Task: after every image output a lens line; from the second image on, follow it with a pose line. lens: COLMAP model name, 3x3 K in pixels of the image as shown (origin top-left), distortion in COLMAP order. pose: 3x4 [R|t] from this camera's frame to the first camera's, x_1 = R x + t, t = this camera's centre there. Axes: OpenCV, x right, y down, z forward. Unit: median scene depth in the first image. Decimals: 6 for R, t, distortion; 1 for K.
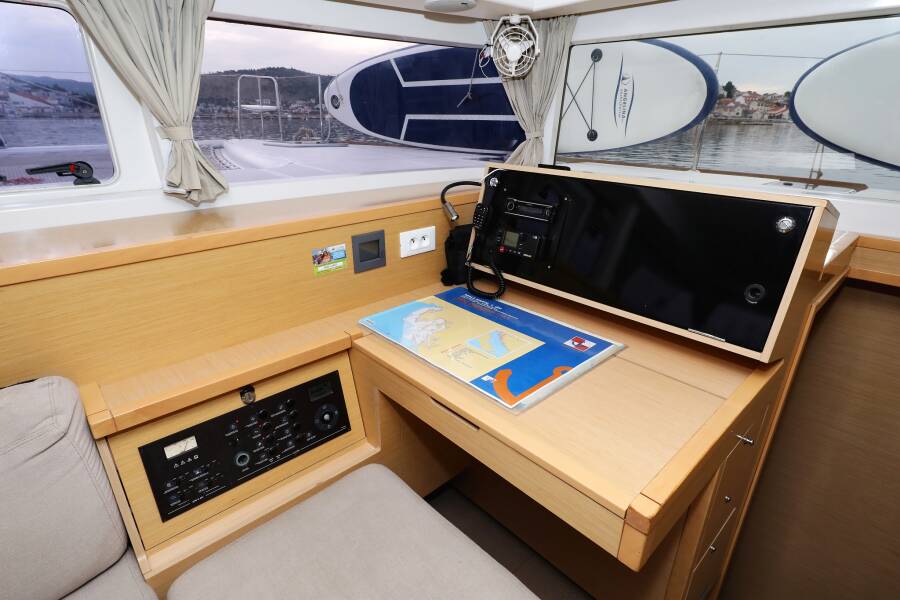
lens RADIAL K [[463.9, 0, 449.9], [0, 463.9, 310.2], [0, 0, 1]] dist [-0.001500, 0.000365]
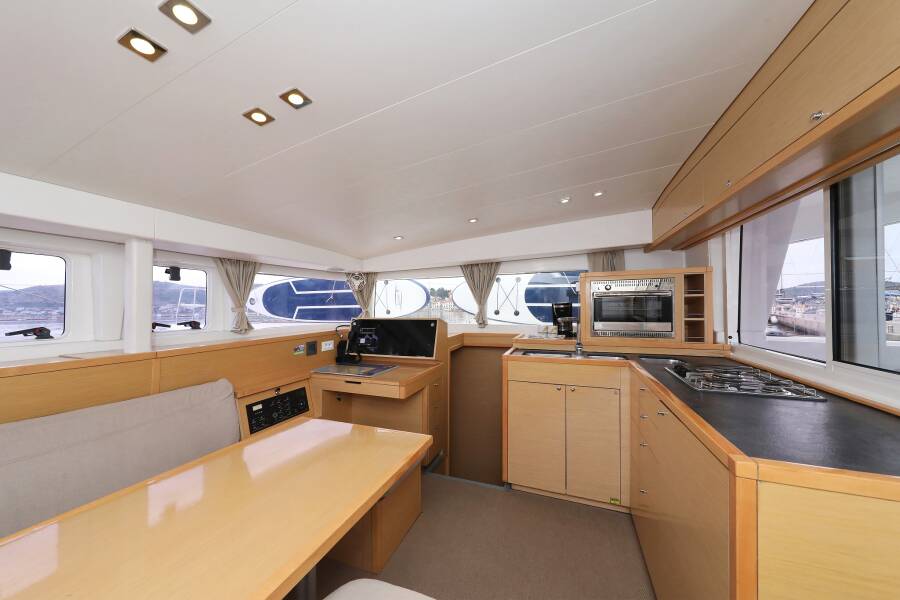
lens RADIAL K [[304.8, 0, 433.3], [0, 304.8, 303.4], [0, 0, 1]] dist [0.000279, -0.000004]
pose [[0.917007, -0.015699, 0.398561, -0.215225], [0.174895, 0.913872, -0.366401, 0.398160], [-0.358482, 0.405698, 0.840773, -0.849046]]
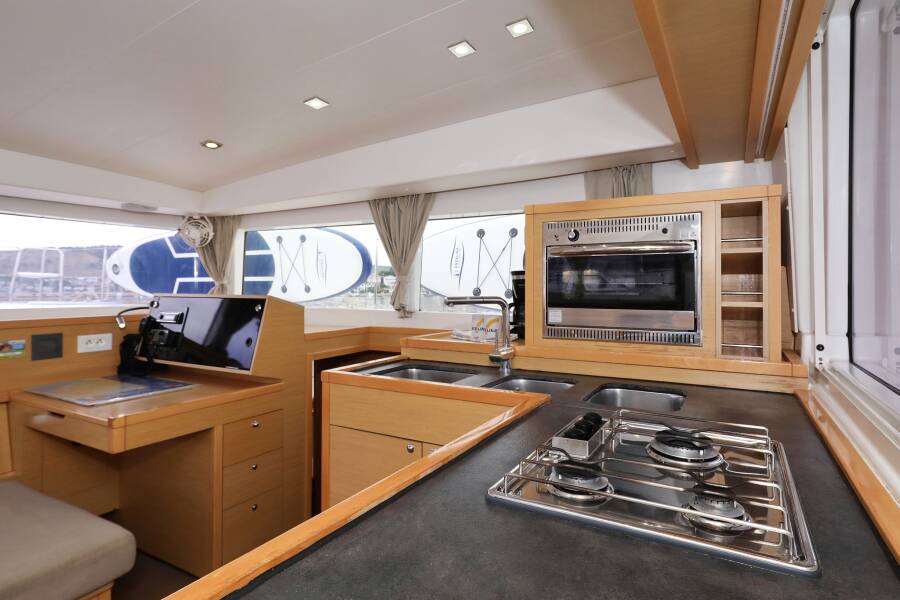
lens RADIAL K [[481.0, 0, 457.7], [0, 481.0, 287.8], [0, 0, 1]] dist [0.001442, -0.000163]
pose [[0.952153, -0.003019, 0.305606, 0.583916], [0.122743, 0.919540, -0.373336, 0.420676], [-0.279890, 0.392984, 0.875914, -0.774664]]
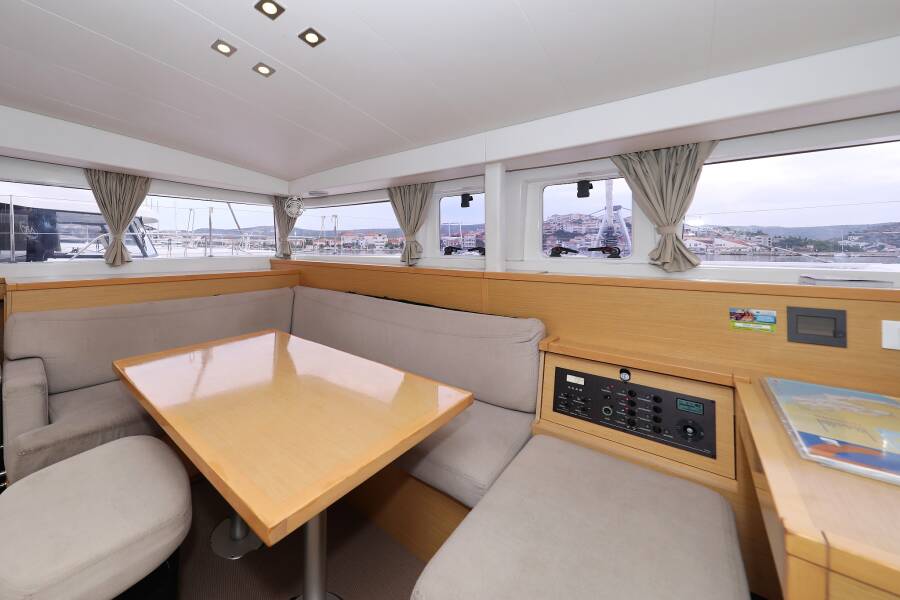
lens RADIAL K [[342.8, 0, 363.9], [0, 342.8, 245.1], [0, 0, 1]] dist [-0.000133, -0.000185]
pose [[0.062232, -0.017720, -0.997904, 0.502457], [-0.390350, 0.919768, -0.040676, 0.124755], [0.918561, 0.392063, 0.050322, -0.039273]]
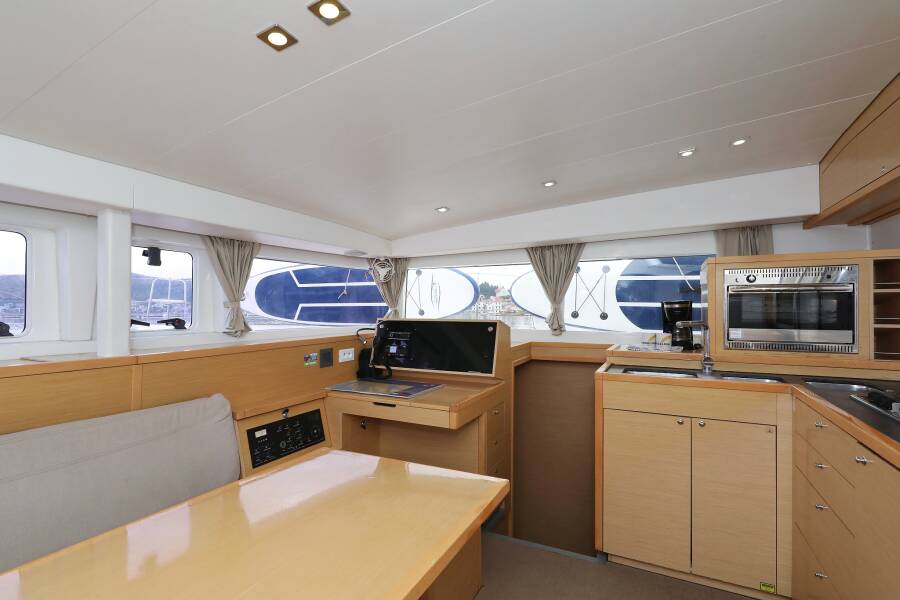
lens RADIAL K [[414.8, 0, 440.7], [0, 414.8, 308.8], [0, 0, 1]] dist [0.000888, 0.000160]
pose [[0.944662, -0.007502, 0.327961, -0.279708], [0.134868, 0.920222, -0.367425, 0.395216], [-0.299040, 0.391324, 0.870311, -0.796126]]
